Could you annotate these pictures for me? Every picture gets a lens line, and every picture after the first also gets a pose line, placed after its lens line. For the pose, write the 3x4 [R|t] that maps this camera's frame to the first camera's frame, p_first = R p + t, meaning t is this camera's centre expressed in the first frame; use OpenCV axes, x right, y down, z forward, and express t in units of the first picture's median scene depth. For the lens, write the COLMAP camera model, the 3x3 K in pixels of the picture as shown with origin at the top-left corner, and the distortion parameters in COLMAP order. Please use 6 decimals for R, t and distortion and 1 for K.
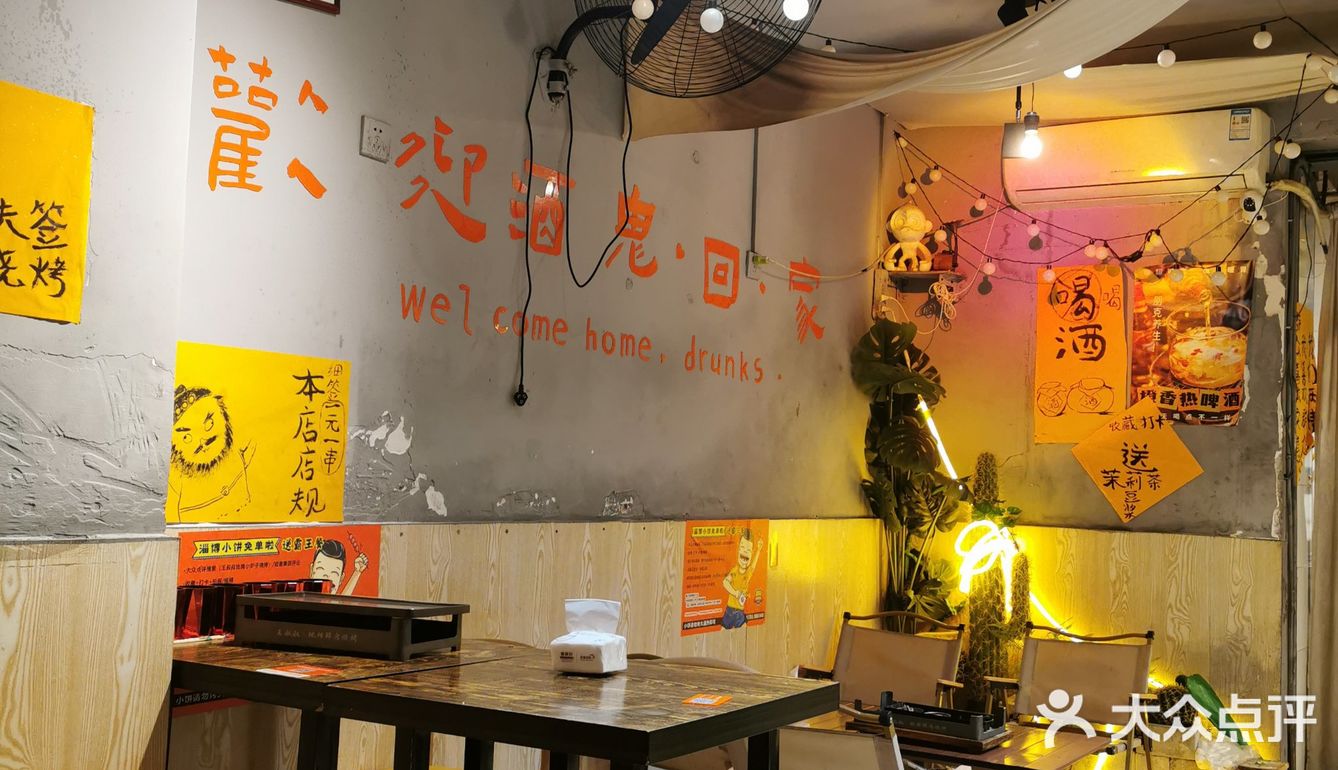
lens RADIAL K [[1350.2, 0, 670.0], [0, 1350.2, 390.4], [0, 0, 1]] dist [0.014641, 0.000000]
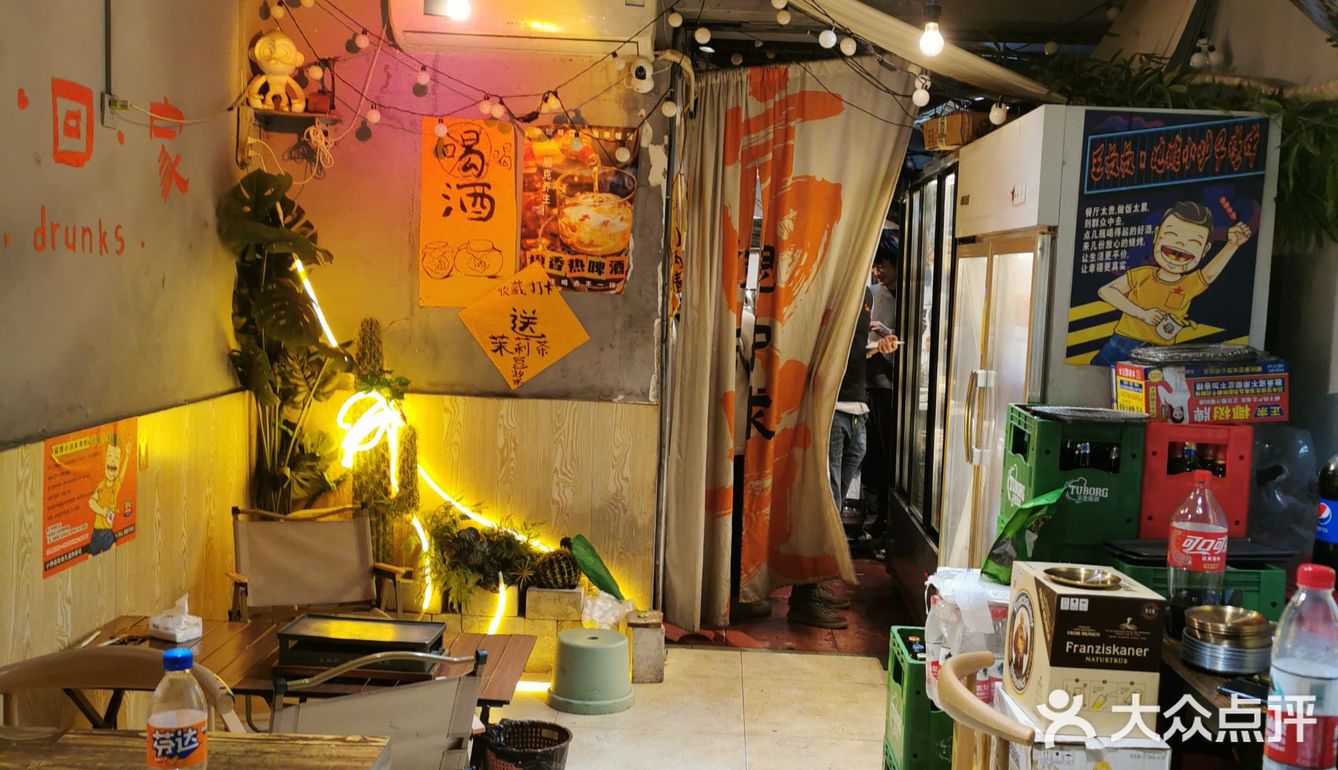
lens RADIAL K [[1350.2, 0, 674.0], [0, 1350.2, 377.4], [0, 0, 1]] dist [0.014641, 0.000000]
pose [[0.861054, -0.047132, 0.506324, -0.060741], [-0.033091, 0.988391, 0.148281, -0.061194], [-0.507435, -0.144433, 0.849499, 0.107776]]
